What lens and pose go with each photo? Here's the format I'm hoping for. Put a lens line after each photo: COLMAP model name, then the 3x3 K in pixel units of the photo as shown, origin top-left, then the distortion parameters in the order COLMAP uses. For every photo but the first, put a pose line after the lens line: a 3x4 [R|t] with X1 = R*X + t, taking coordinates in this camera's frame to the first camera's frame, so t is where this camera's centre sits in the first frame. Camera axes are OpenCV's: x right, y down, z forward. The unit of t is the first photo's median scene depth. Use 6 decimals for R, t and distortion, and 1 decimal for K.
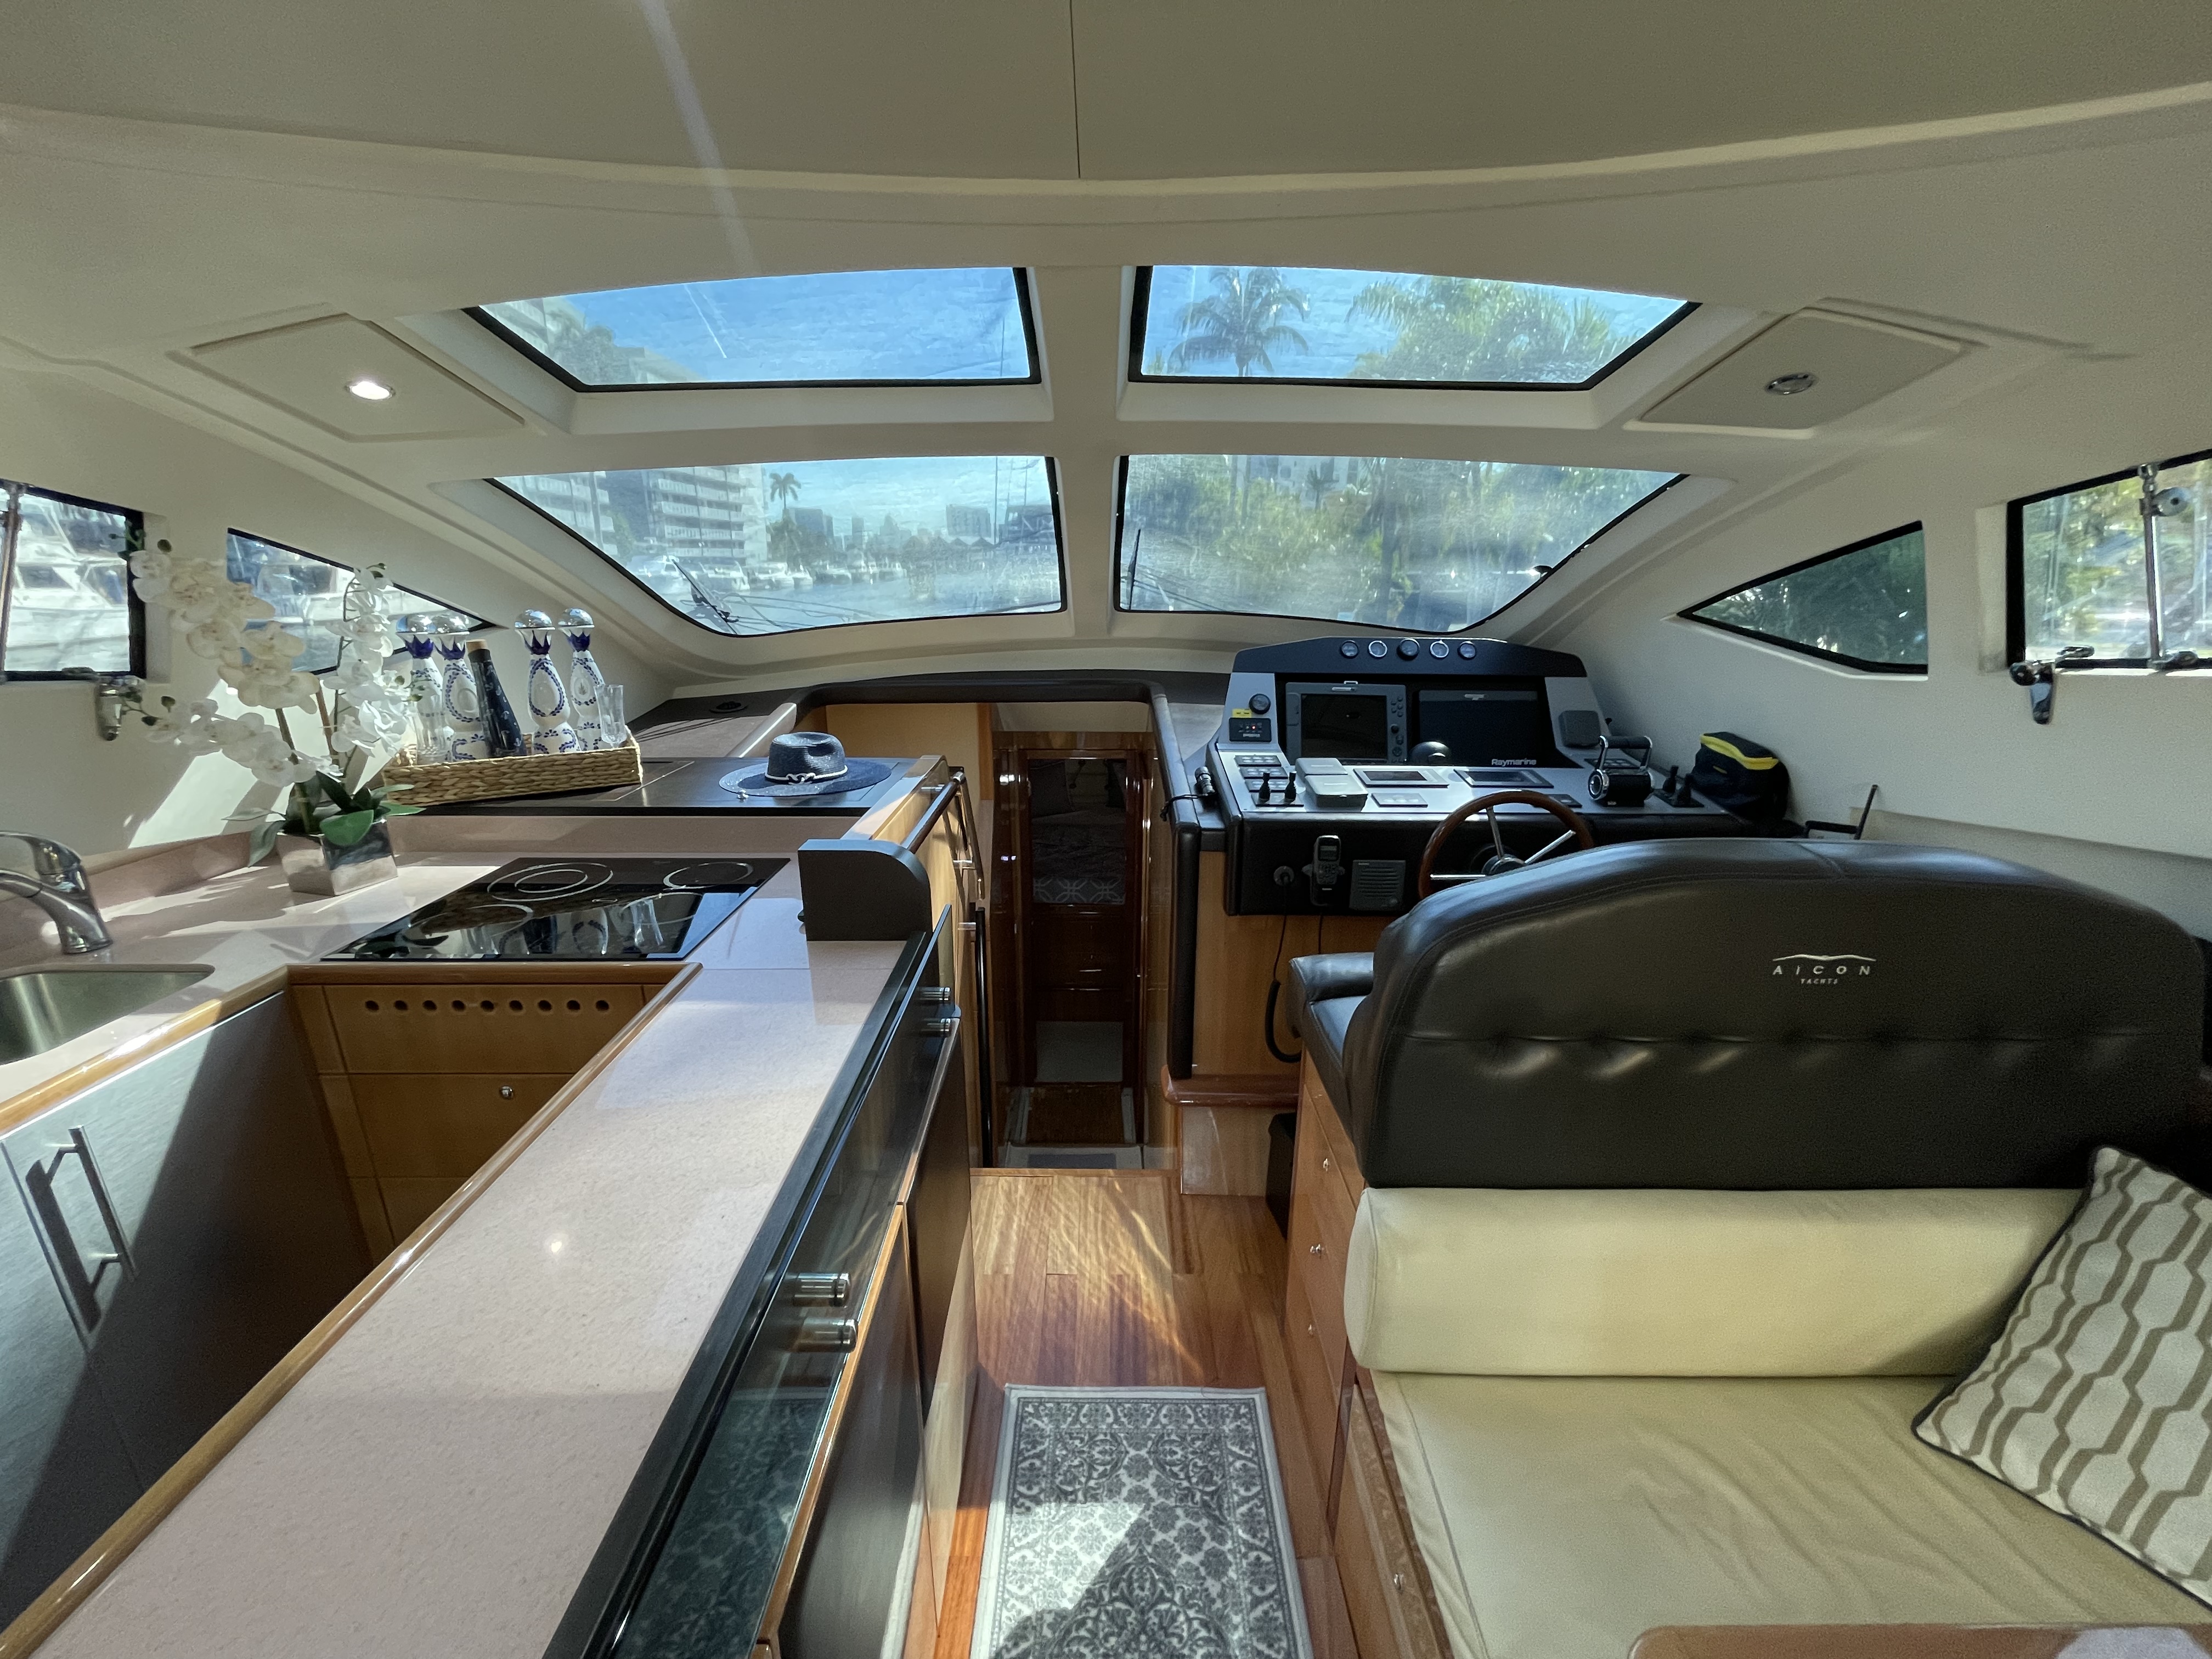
lens RADIAL K [[892.0, 0, 1099.8], [0, 892.0, 837.2], [0, 0, 1]] dist [0.000023, 0.000083]
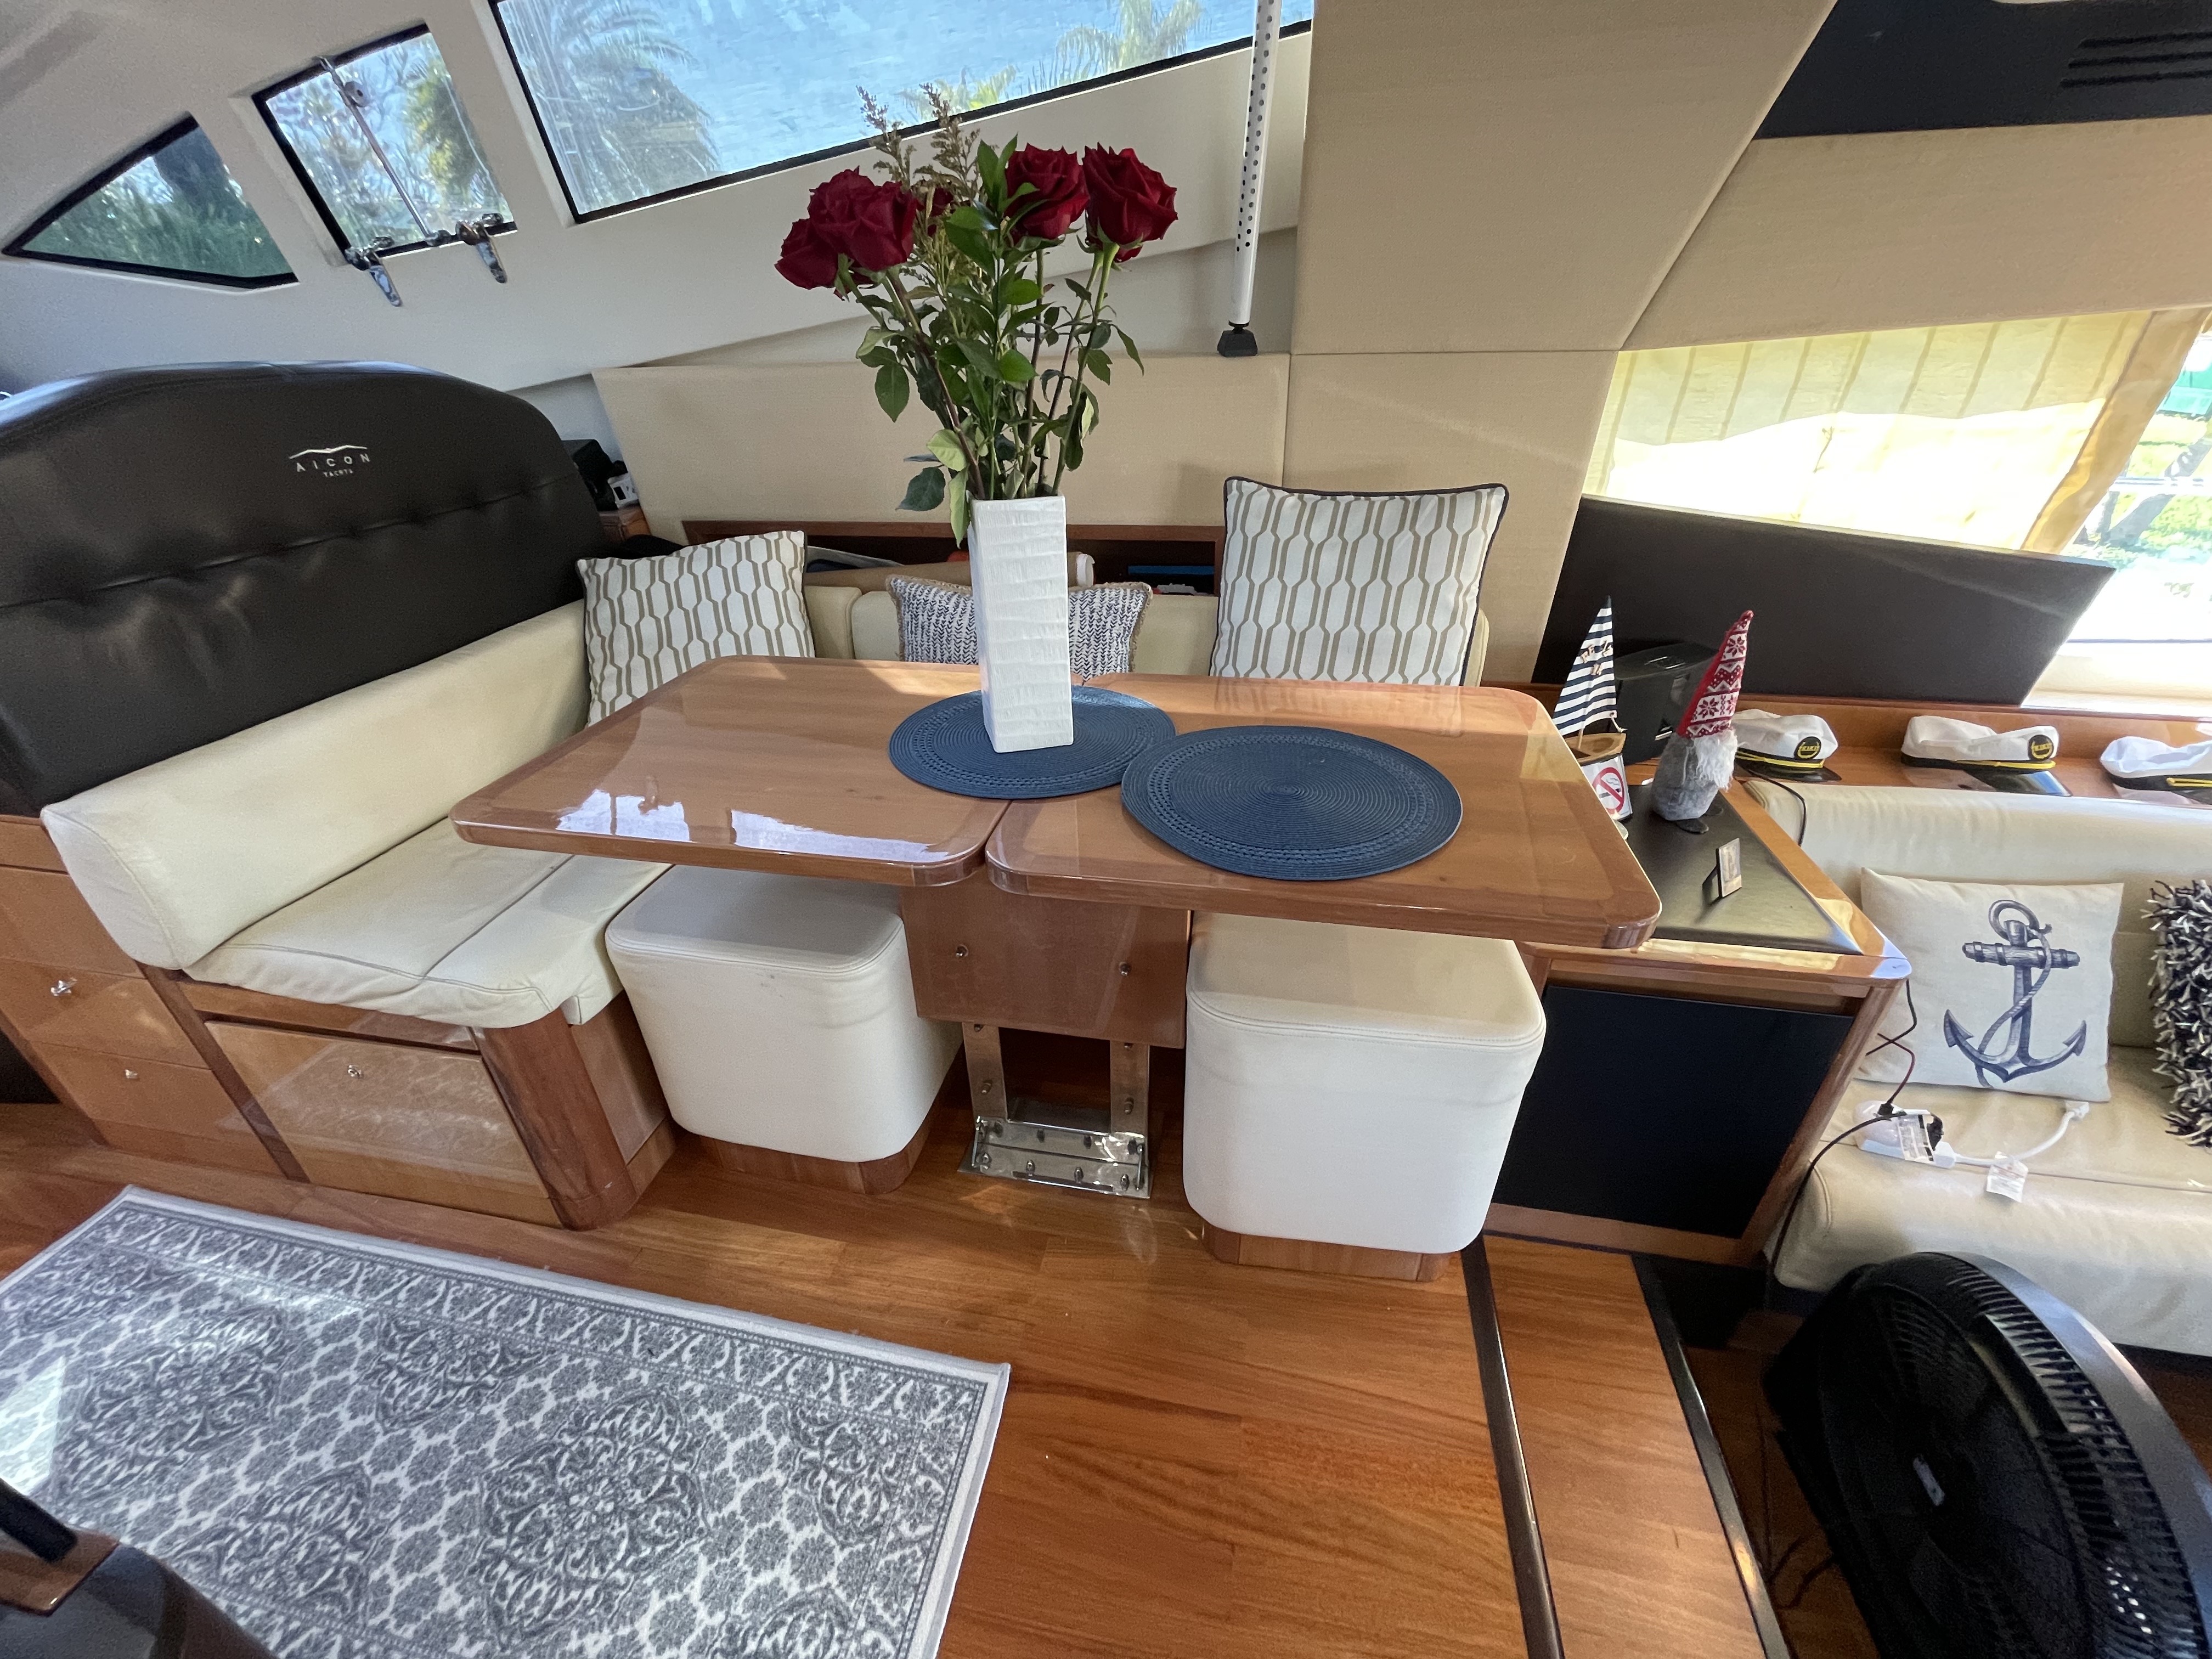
lens RADIAL K [[890.9, 0, 1103.7], [0, 890.9, 836.4], [0, 0, 1]] dist [-0.003374, 0.000063]
pose [[0.190932, -0.492900, 0.848878, -0.178473], [0.308040, 0.851189, 0.424957, 0.241690], [-0.932017, 0.180351, 0.314352, -0.178705]]
